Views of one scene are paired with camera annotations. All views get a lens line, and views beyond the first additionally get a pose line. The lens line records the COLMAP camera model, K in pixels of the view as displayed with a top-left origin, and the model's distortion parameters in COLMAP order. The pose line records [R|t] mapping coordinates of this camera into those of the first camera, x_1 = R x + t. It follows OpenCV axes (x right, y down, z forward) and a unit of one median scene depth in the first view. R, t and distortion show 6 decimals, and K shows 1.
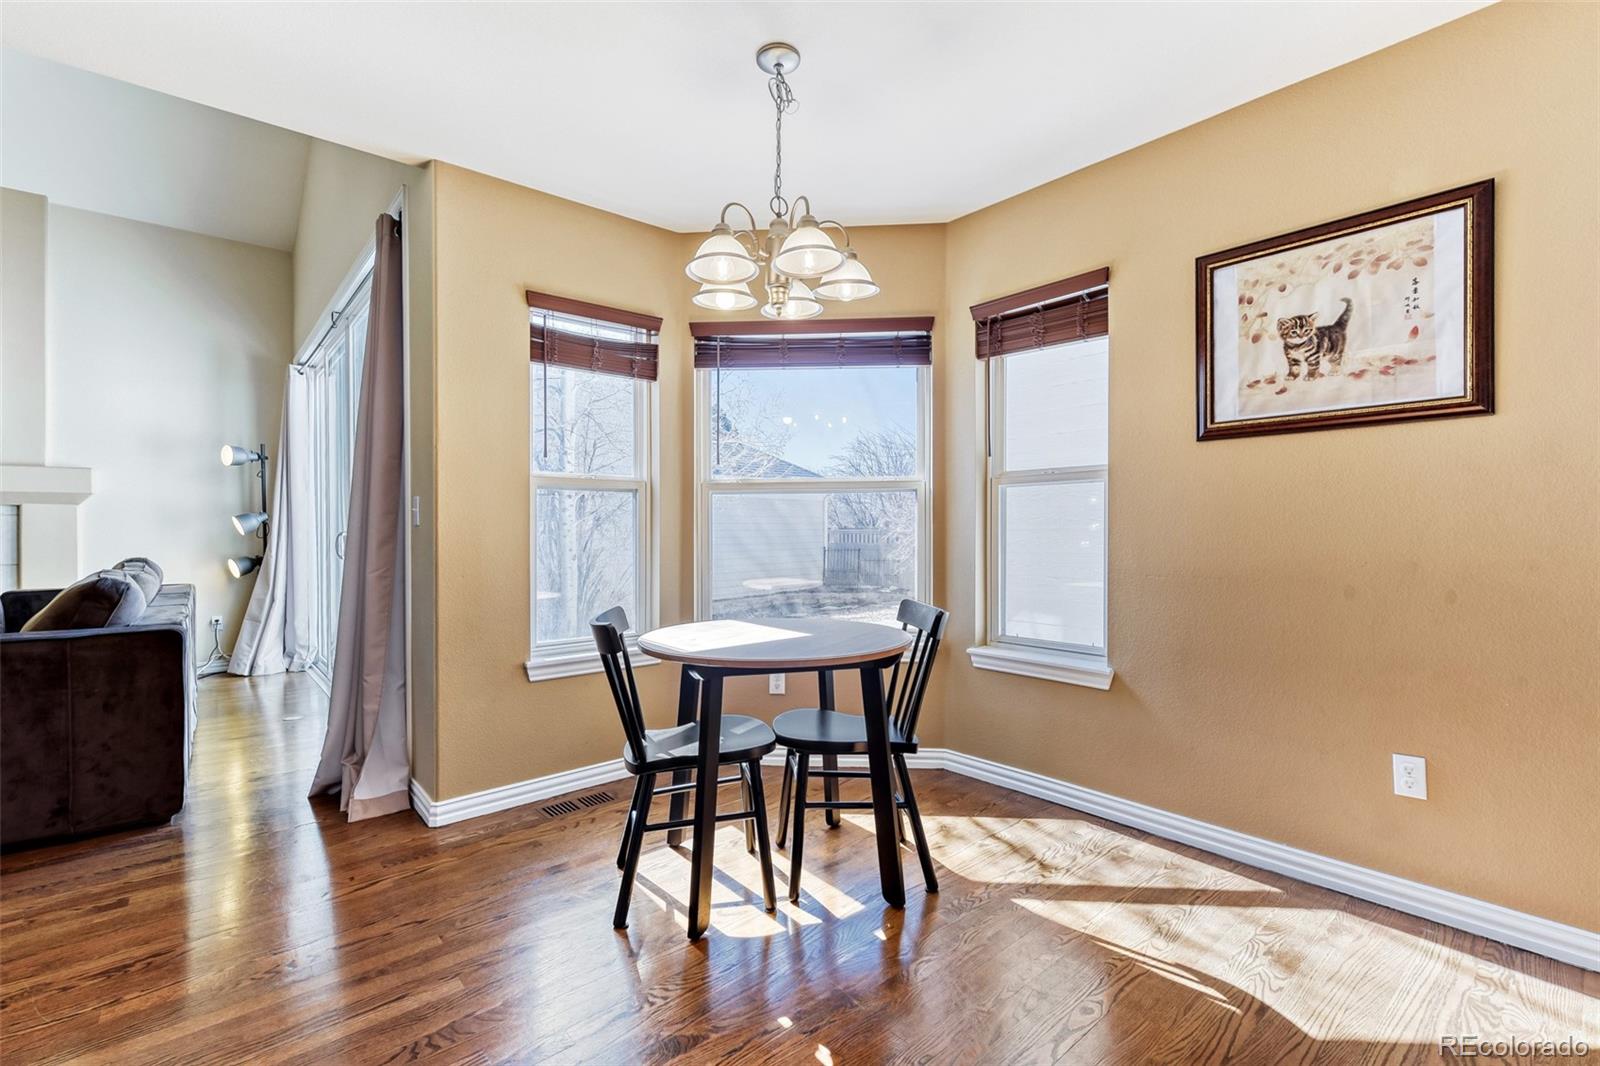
lens RADIAL K [[706.2, 0, 795.4], [0, 706.2, 526.8], [0, 0, 1]] dist [0.009960, -0.007879]
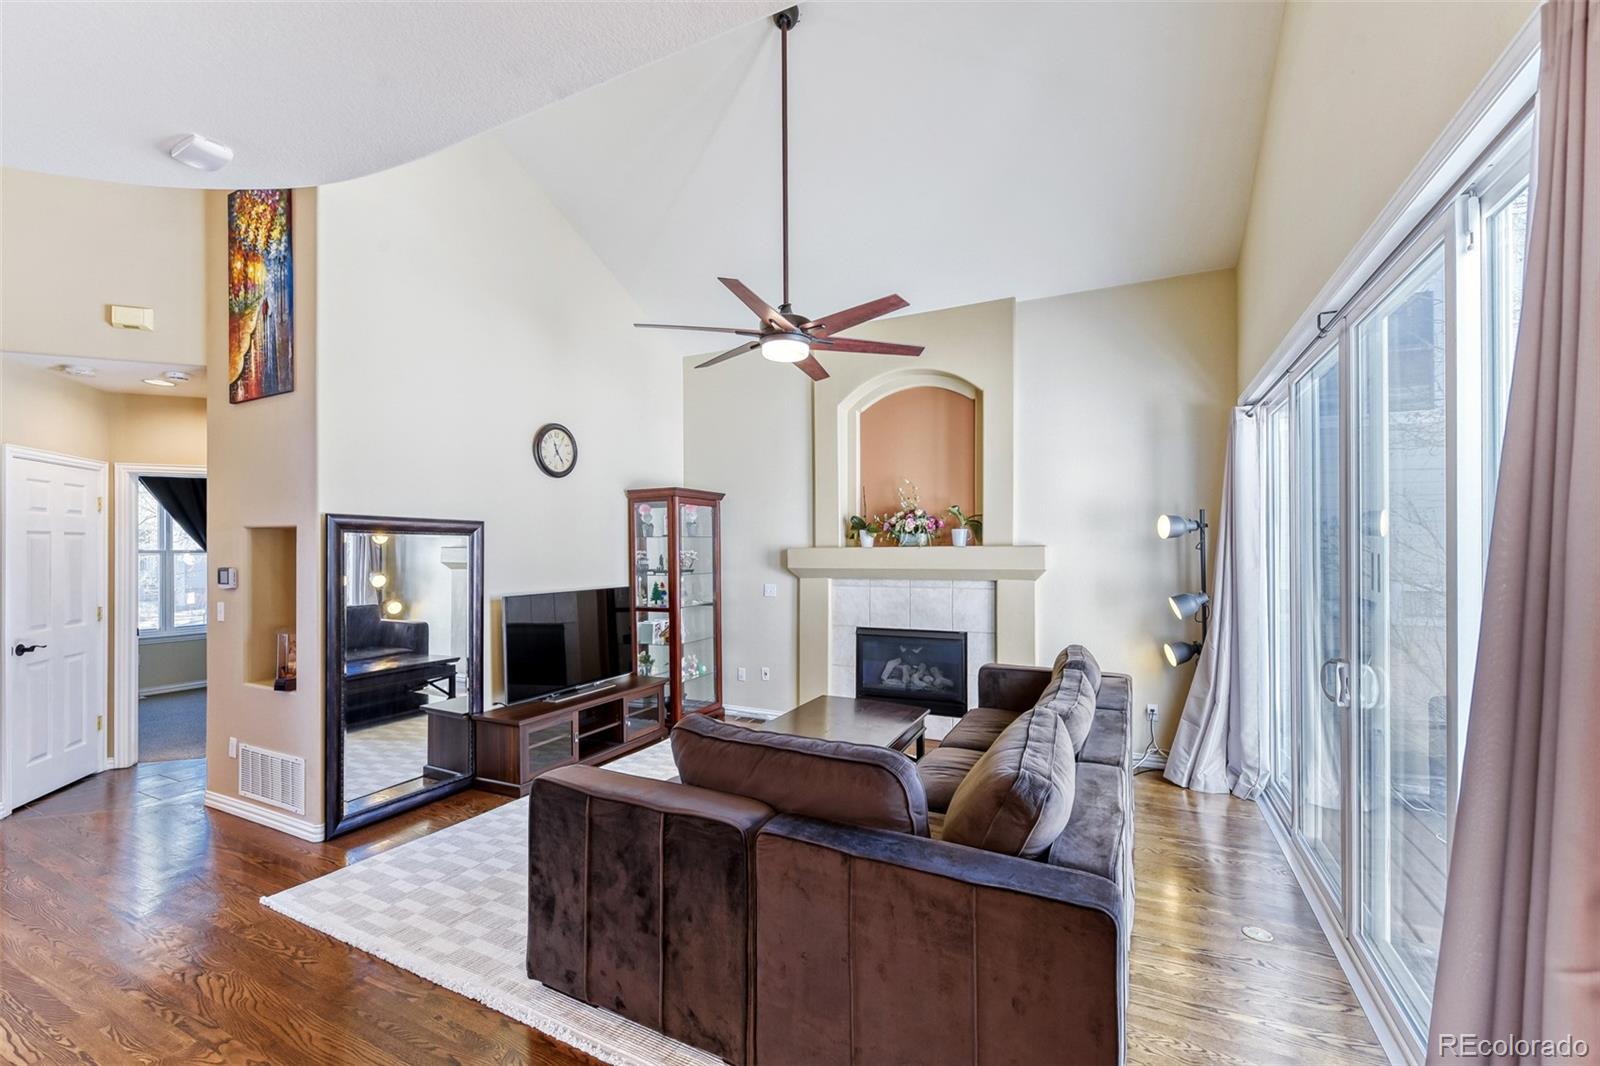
lens RADIAL K [[655.0, 0, 796.2], [0, 655.0, 546.9], [0, 0, 1]] dist [0.002633, 0.000336]
pose [[0.386607, 0.001988, -0.922243, -0.447111], [-0.000732, 0.999998, 0.001849, -0.144793], [0.922244, -0.000039, 0.386607, 0.520802]]
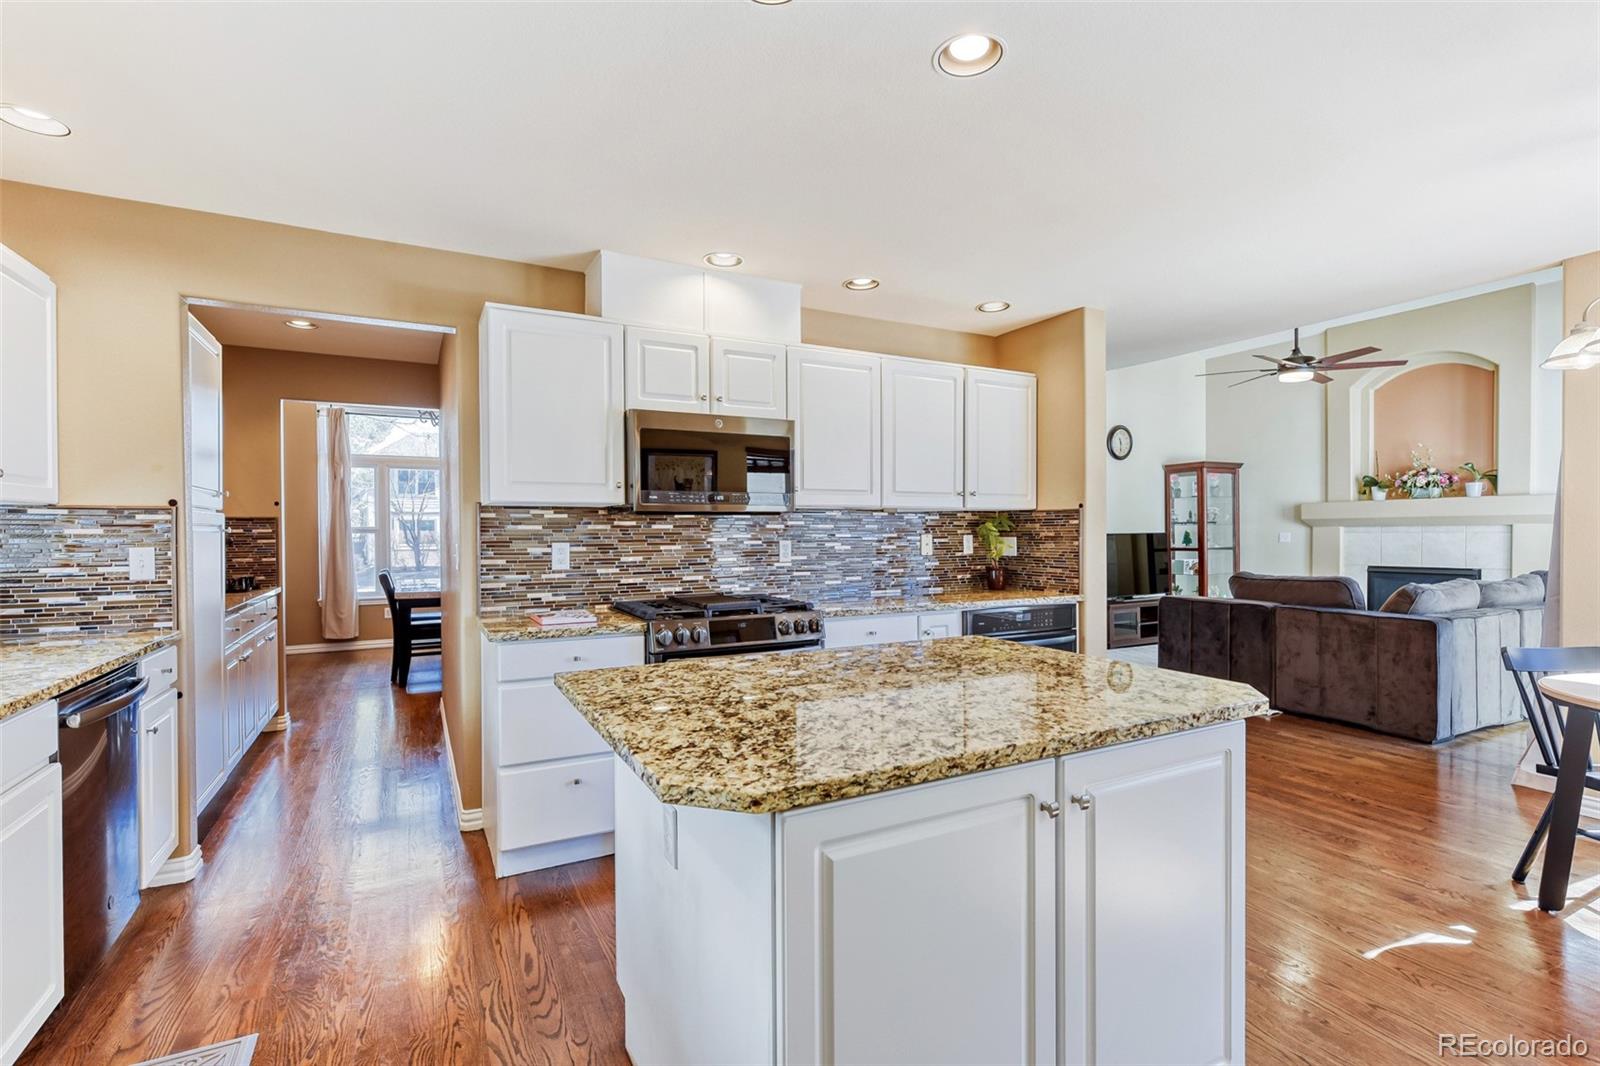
lens RADIAL K [[742.1, 0, 797.9], [0, 742.1, 543.1], [0, 0, 1]] dist [-0.003089, -0.000134]
pose [[-0.224164, 0.026513, -0.974191, 0.941223], [0.010167, 0.999639, 0.024866, -0.074688], [0.974498, -0.004331, -0.224352, 0.010794]]
